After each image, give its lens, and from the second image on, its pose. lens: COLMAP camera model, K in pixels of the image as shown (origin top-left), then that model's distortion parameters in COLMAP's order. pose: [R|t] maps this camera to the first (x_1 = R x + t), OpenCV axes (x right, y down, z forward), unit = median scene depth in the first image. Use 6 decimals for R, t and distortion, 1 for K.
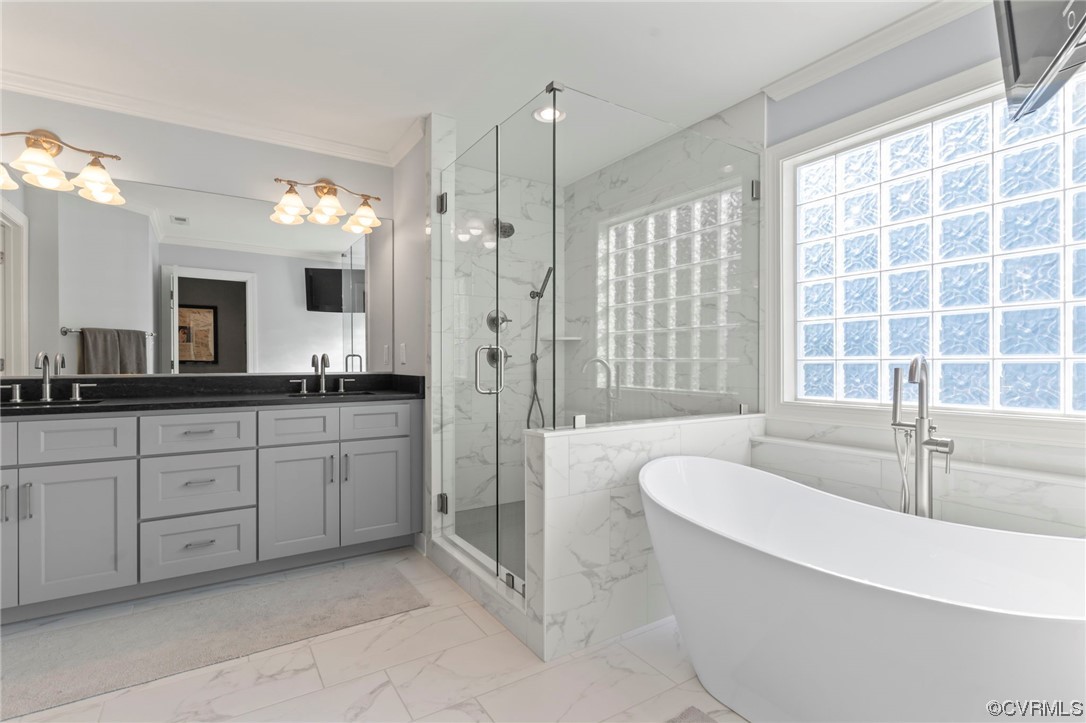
lens RADIAL K [[514.4, 0, 534.2], [0, 514.4, 361.4], [0, 0, 1]] dist [0.001490, 0.001080]
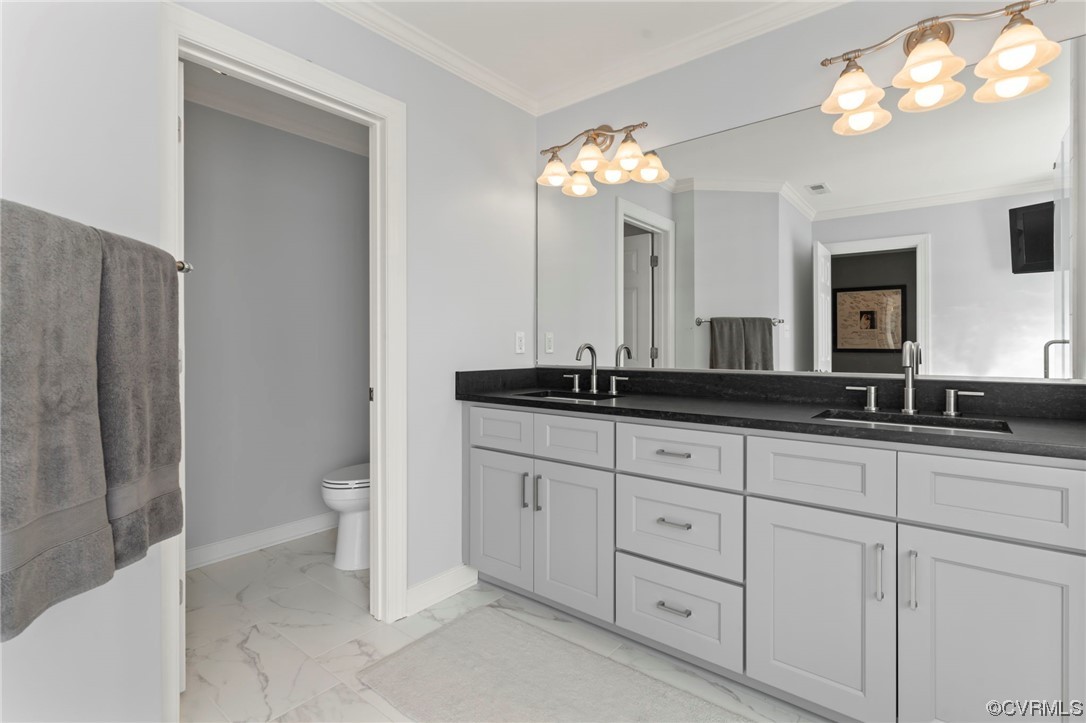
lens RADIAL K [[514.4, 0, 536.8], [0, 514.4, 351.4], [0, 0, 1]] dist [0.001490, 0.001080]
pose [[0.323247, 0.007285, -0.946287, -0.023743], [0.000374, 0.999969, 0.007826, -0.009696], [0.946315, -0.002884, 0.323234, 0.487650]]
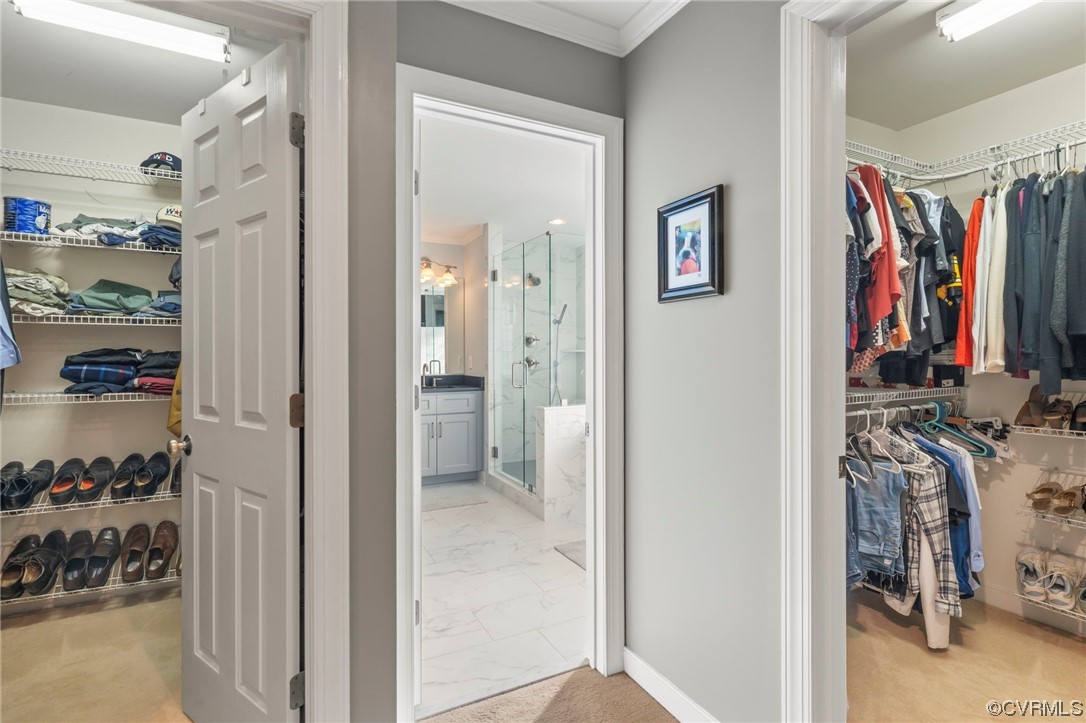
lens RADIAL K [[514.4, 0, 546.6], [0, 514.4, 358.6], [0, 0, 1]] dist [0.001490, 0.001080]
pose [[0.996948, 0.001084, -0.078062, 0.124007], [-0.000456, 0.999967, 0.008069, -0.046588], [0.078068, -0.008009, 0.996916, -0.673998]]
